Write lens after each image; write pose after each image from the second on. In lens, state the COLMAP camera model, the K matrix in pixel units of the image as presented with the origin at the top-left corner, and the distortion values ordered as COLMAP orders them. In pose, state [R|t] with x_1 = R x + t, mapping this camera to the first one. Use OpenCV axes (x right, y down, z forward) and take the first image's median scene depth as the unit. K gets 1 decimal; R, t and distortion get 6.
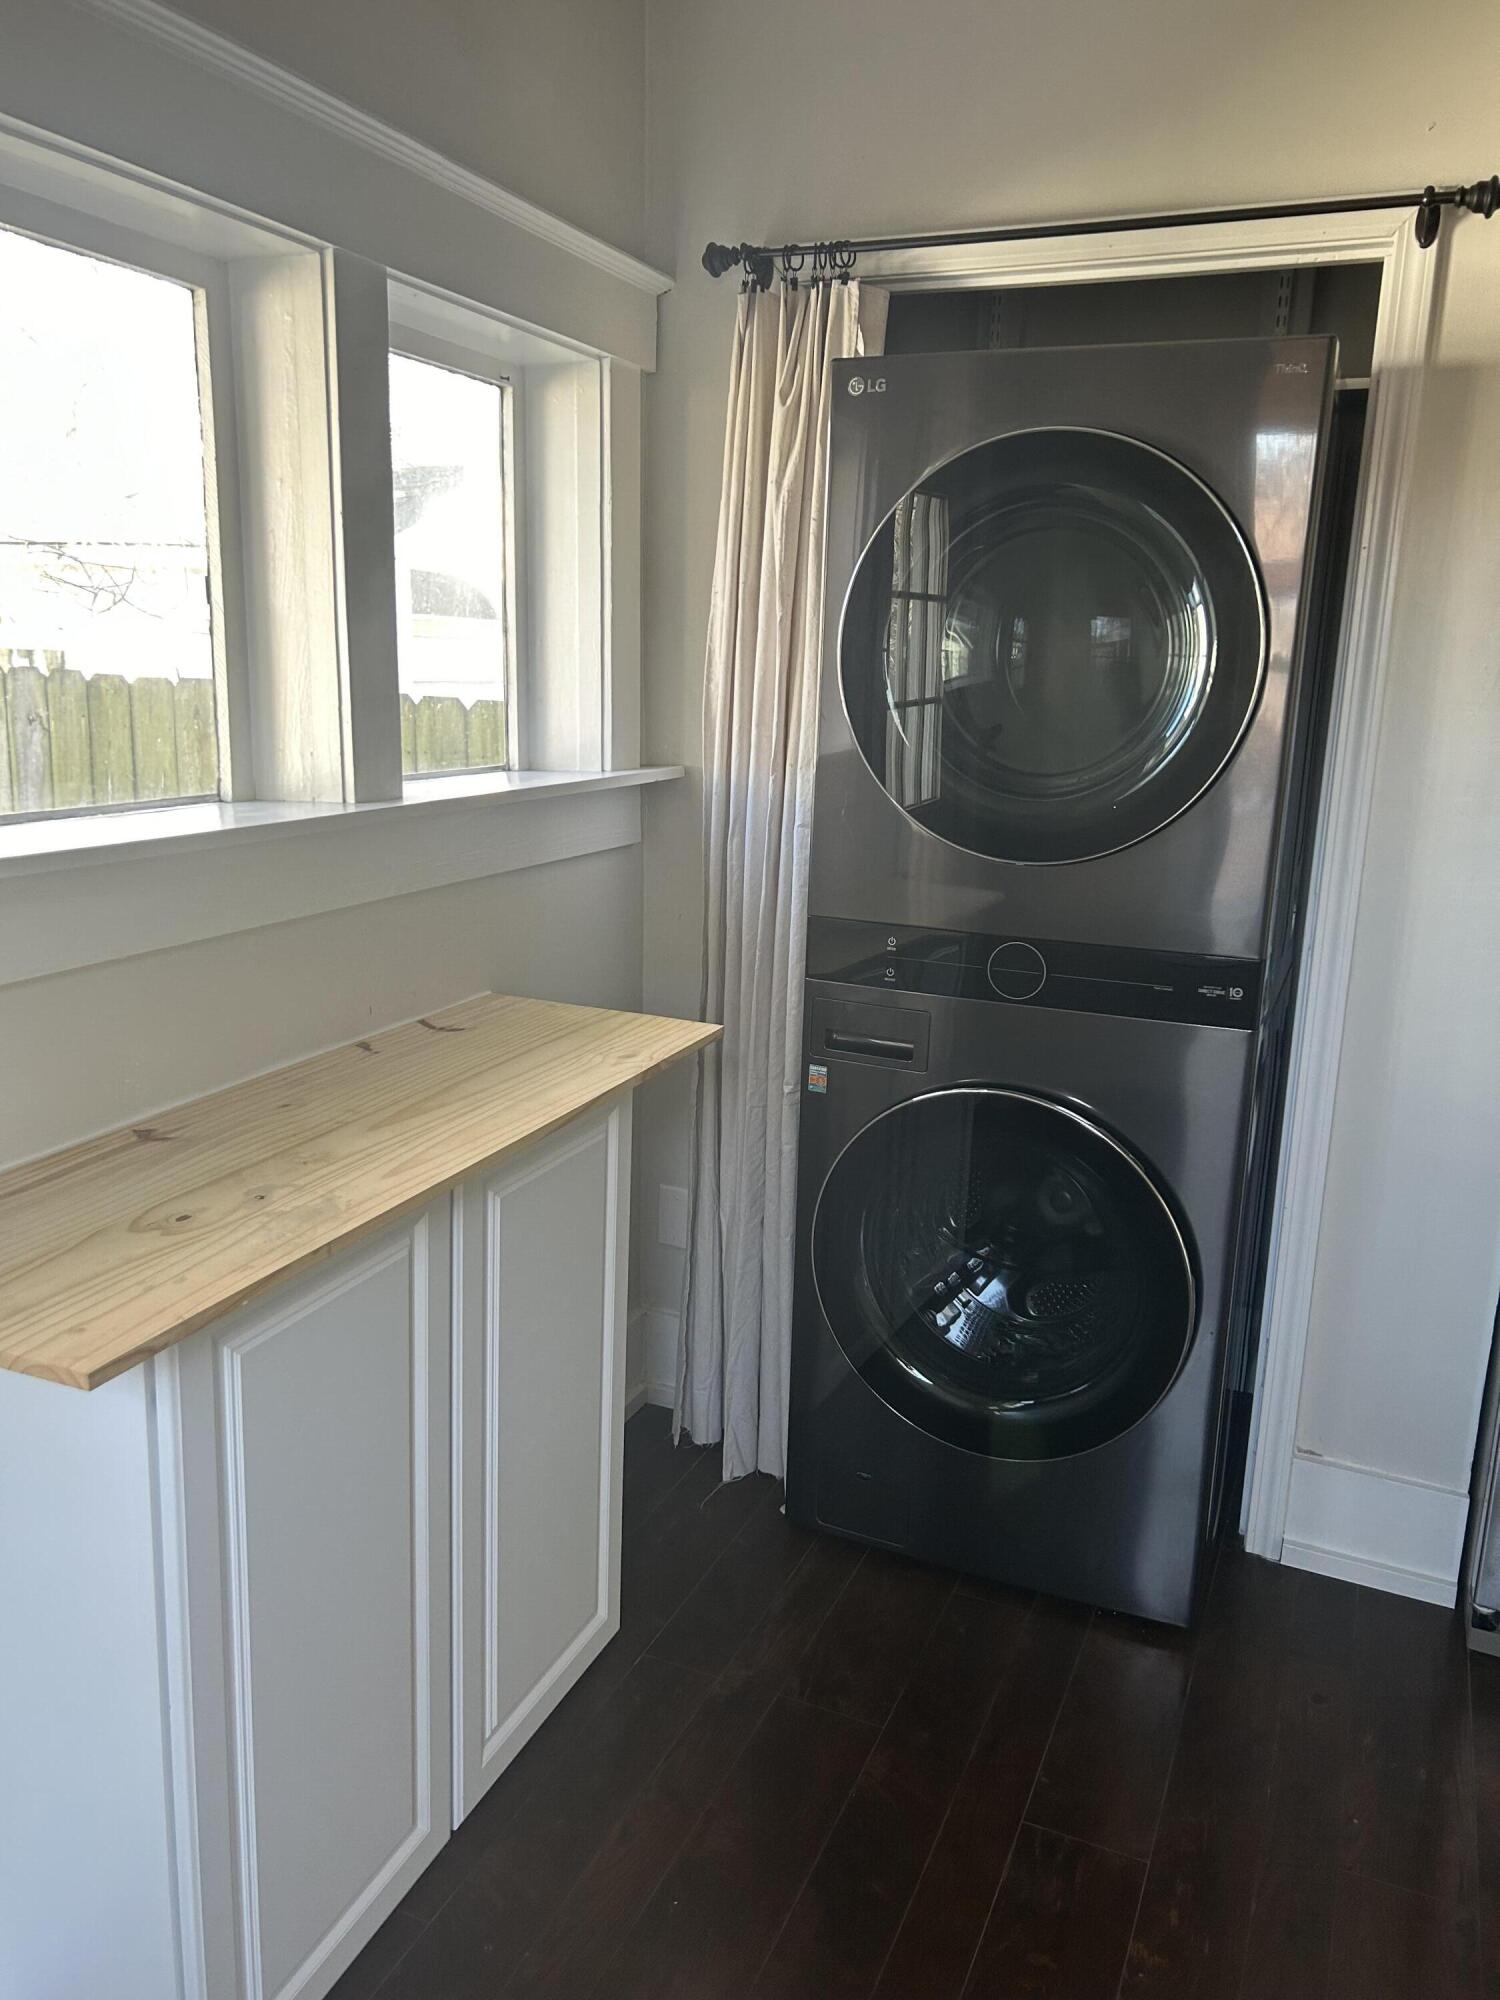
lens RADIAL K [[1476.4, 0, 750.0], [0, 1476.4, 1000.0], [0, 0, 1]] dist [0.043802, -0.001319]
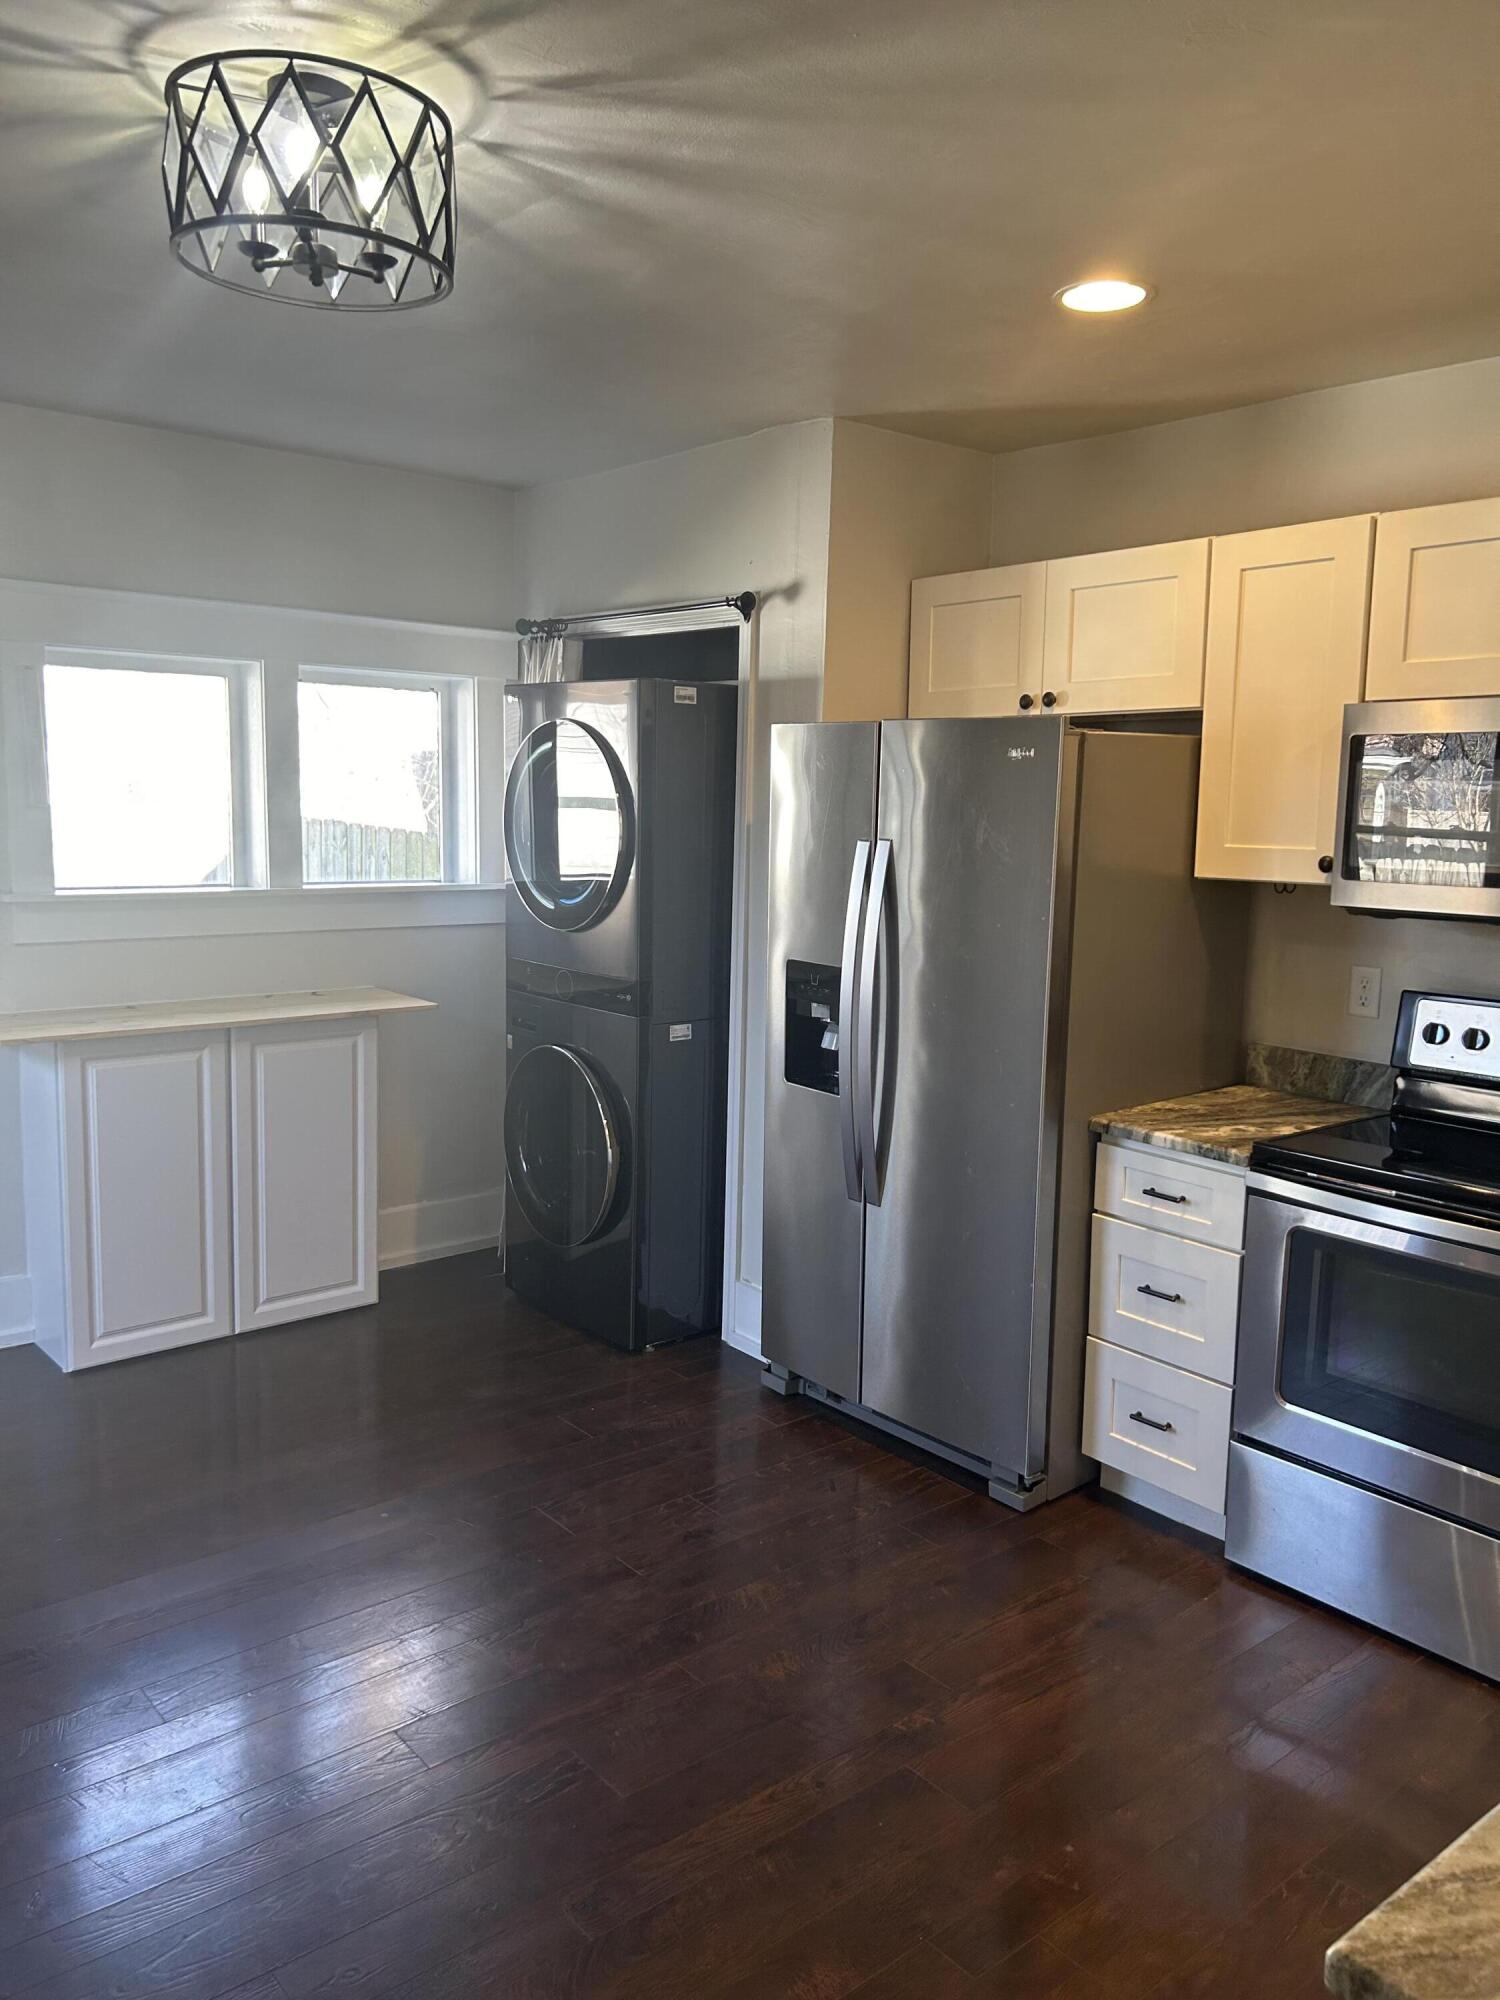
lens RADIAL K [[1533.7, 0, 750.0], [0, 1533.7, 1000.0], [0, 0, 1]] dist [-0.008079, -0.000427]
pose [[0.915721, 0.039641, -0.399856, 1.242592], [-0.091826, 0.989433, -0.112203, 0.215818], [0.391183, 0.139464, 0.909685, -0.748165]]
